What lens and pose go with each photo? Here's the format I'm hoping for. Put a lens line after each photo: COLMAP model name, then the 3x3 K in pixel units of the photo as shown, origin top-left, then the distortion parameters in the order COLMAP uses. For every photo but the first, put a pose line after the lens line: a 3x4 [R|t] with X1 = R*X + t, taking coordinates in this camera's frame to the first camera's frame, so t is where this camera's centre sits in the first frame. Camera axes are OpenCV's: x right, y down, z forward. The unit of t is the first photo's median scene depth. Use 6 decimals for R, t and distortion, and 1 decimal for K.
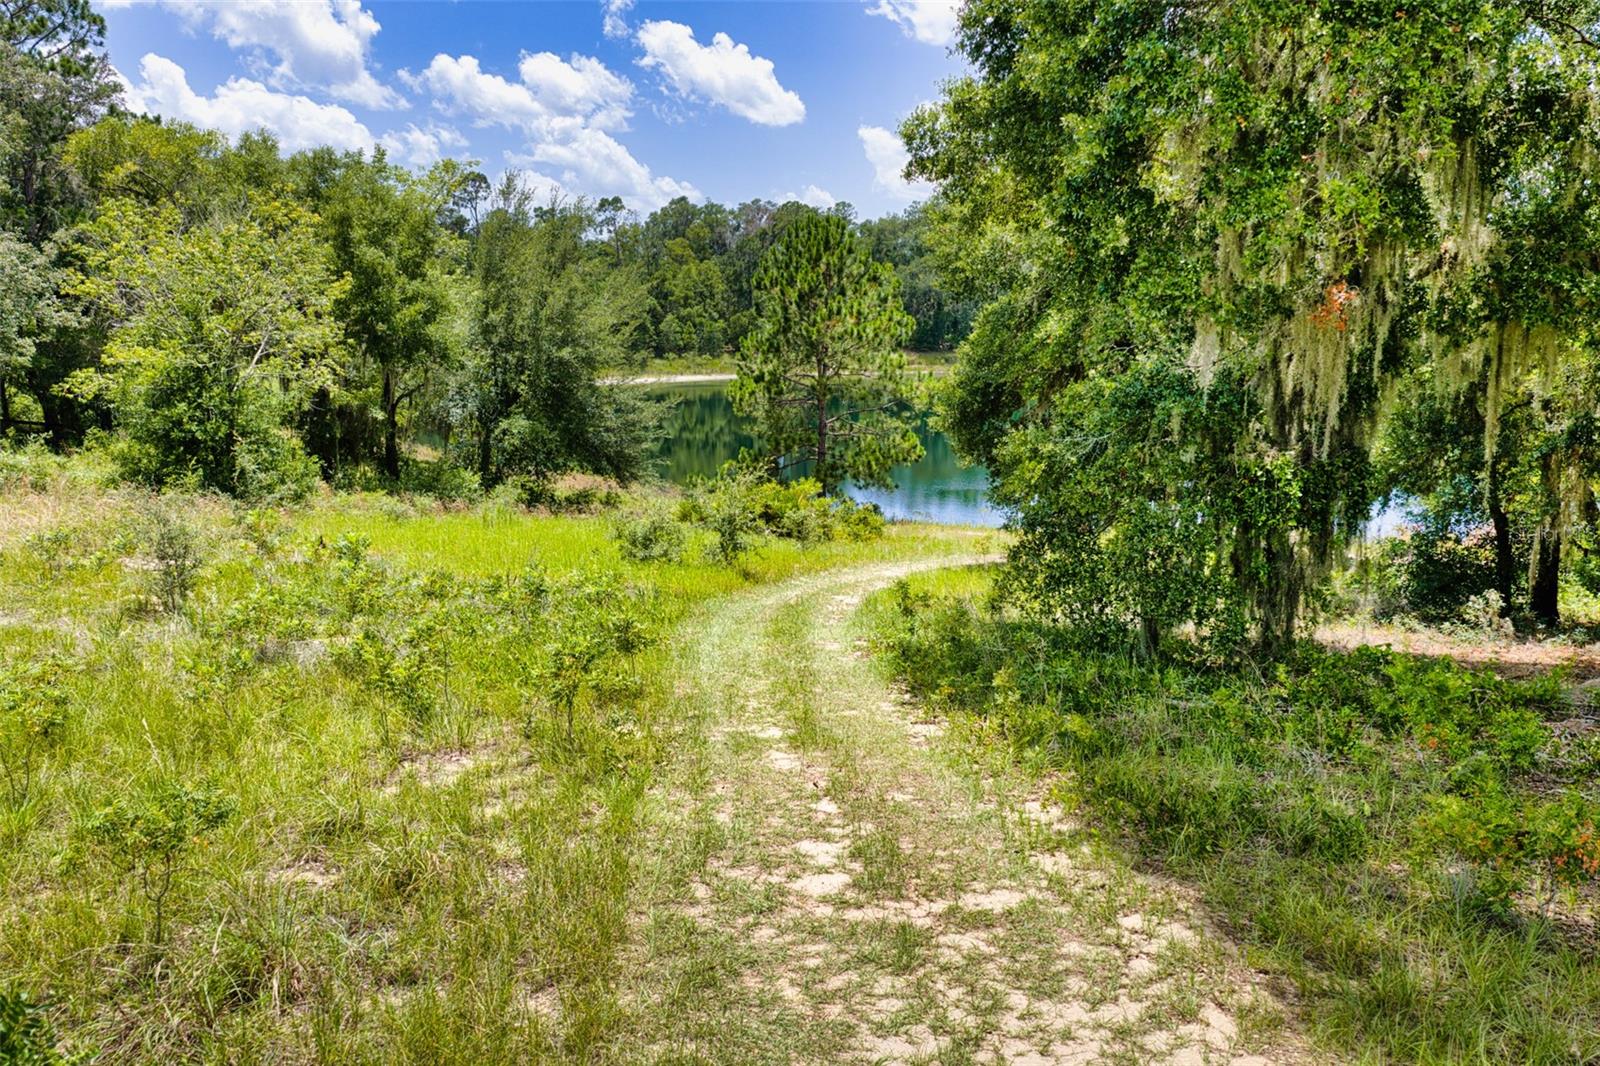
lens RADIAL K [[1306.5, 0, 798.0], [0, 1306.5, 532.4], [0, 0, 1]] dist [0.042981, -0.050209]
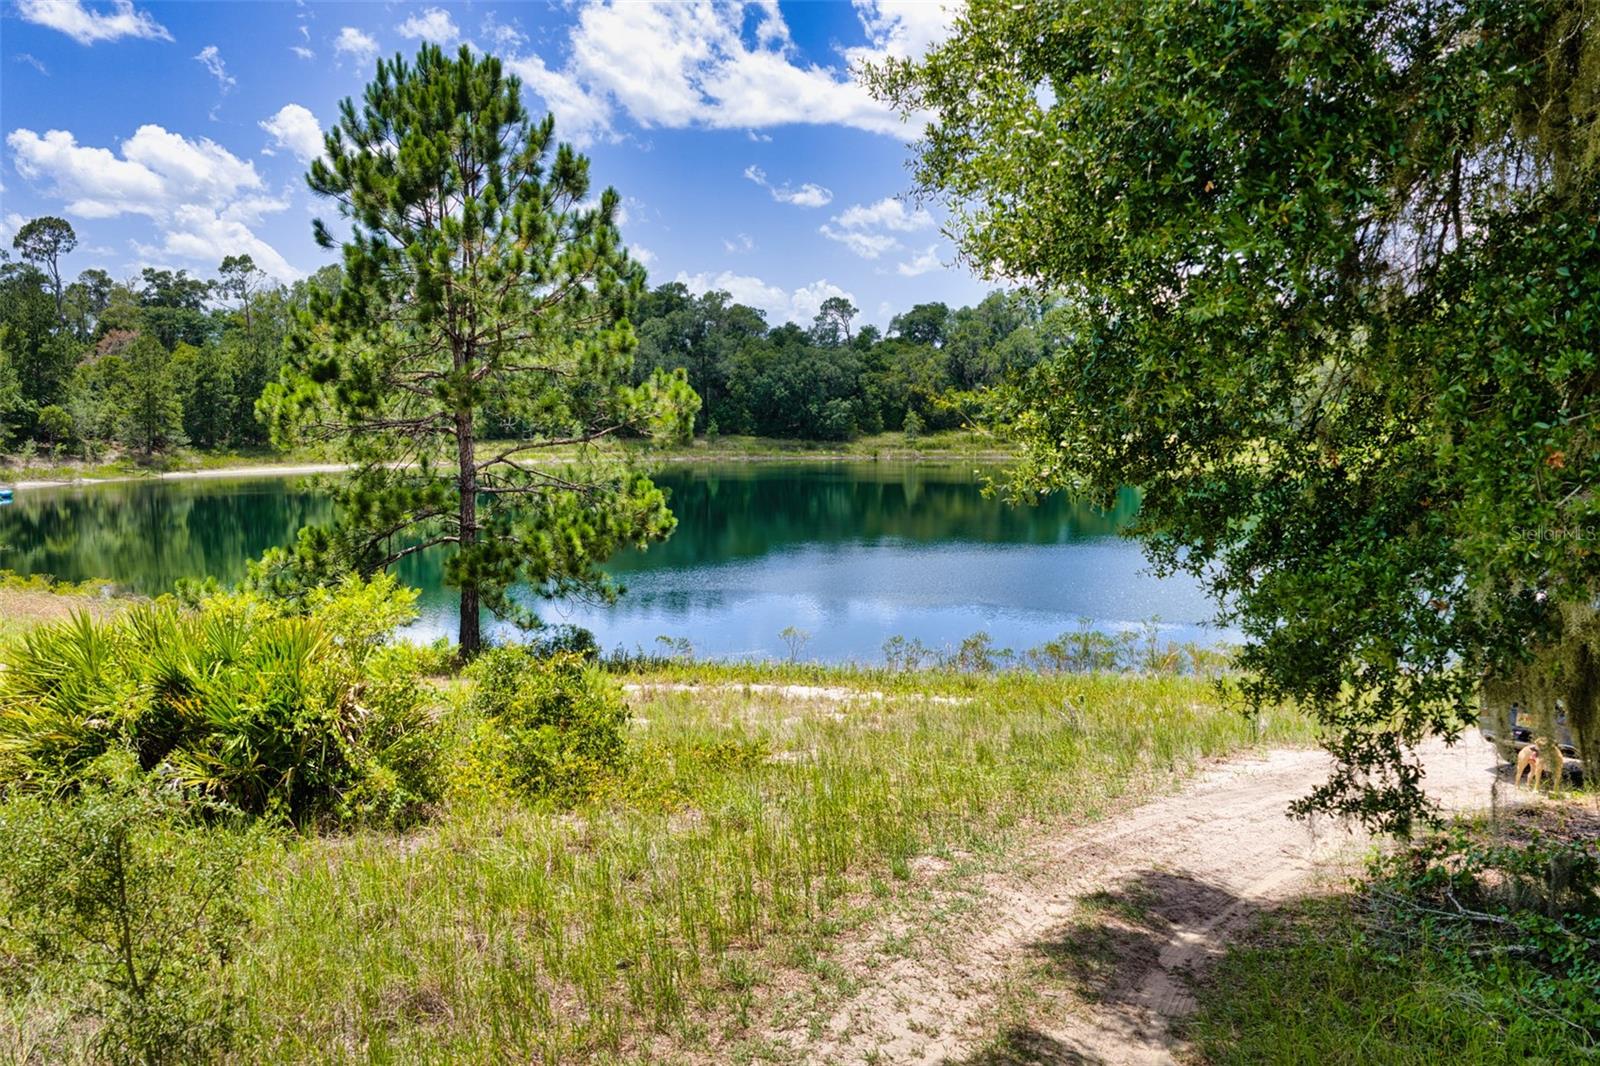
lens RADIAL K [[1306.5, 0, 795.7], [0, 1306.5, 537.4], [0, 0, 1]] dist [0.042981, -0.050209]
pose [[0.972660, -0.026945, 0.230667, 0.024636], [0.043289, 0.996875, -0.066085, -0.019231], [-0.228165, 0.074264, 0.970786, 0.493782]]
